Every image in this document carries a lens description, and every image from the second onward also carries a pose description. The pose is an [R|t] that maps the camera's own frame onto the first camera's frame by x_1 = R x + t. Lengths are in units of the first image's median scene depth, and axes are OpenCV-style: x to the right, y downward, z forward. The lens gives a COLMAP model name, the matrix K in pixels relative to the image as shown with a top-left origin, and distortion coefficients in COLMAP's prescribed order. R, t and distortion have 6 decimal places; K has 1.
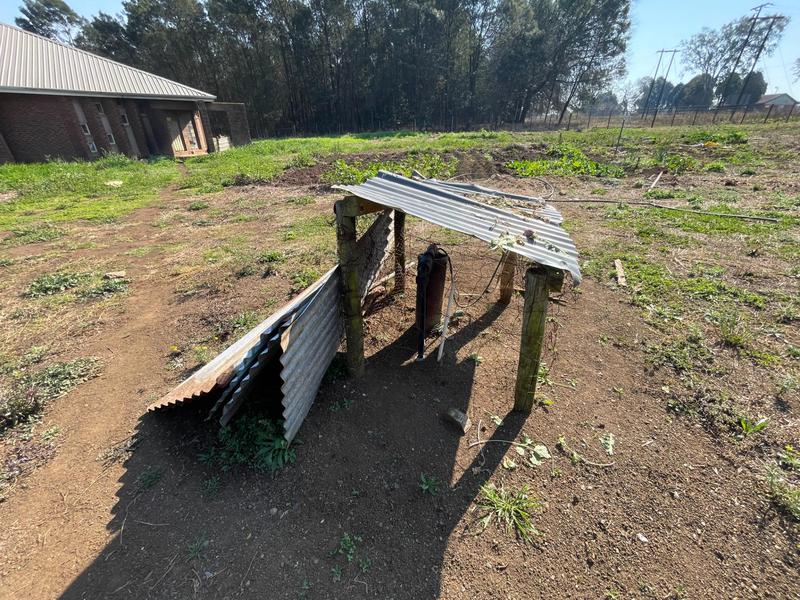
lens RADIAL K [[327.0, 0, 400.4], [0, 327.0, 297.9], [0, 0, 1]] dist [0.000254, -0.000288]
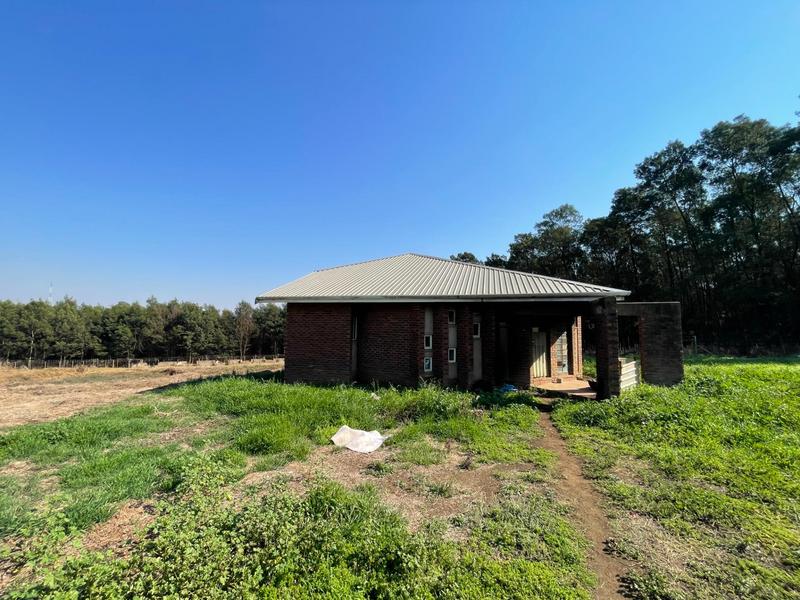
lens RADIAL K [[327.0, 0, 400.1], [0, 327.0, 299.1], [0, 0, 1]] dist [0.000254, -0.000288]
pose [[0.622454, -0.070241, -0.779498, -0.362426], [-0.372628, 0.849242, -0.374081, -0.255361], [0.688259, 0.523311, 0.502440, 0.458005]]
